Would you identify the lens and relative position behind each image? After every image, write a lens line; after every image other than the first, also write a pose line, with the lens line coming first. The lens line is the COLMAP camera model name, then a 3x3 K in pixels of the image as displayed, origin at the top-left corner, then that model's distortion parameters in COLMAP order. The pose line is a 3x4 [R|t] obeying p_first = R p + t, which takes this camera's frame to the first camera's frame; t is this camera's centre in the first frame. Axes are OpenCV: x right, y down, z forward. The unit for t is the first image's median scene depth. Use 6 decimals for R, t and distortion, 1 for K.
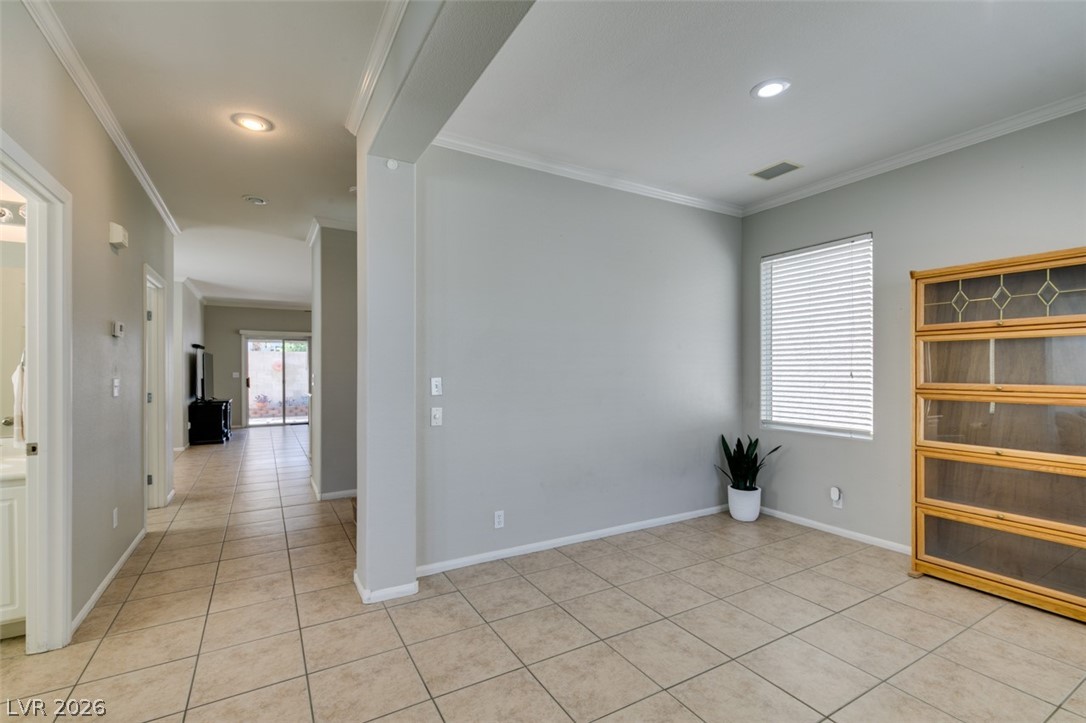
lens RADIAL K [[483.9, 0, 542.6], [0, 483.9, 368.6], [0, 0, 1]] dist [-0.001562, -0.000036]
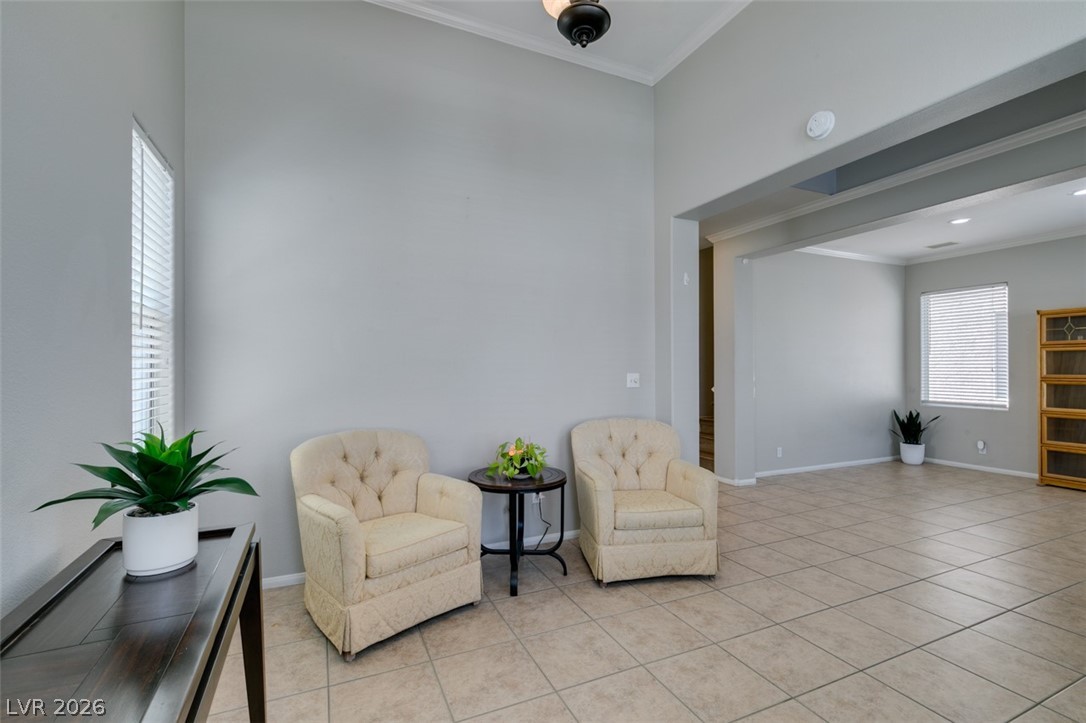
lens RADIAL K [[486.2, 0, 539.7], [0, 486.2, 365.5], [0, 0, 1]] dist [0.000253, -0.000028]
pose [[0.994885, -0.001554, -0.101004, -0.778744], [0.001209, 0.999993, -0.003478, 0.000895], [0.101008, 0.003338, 0.994880, -0.850309]]
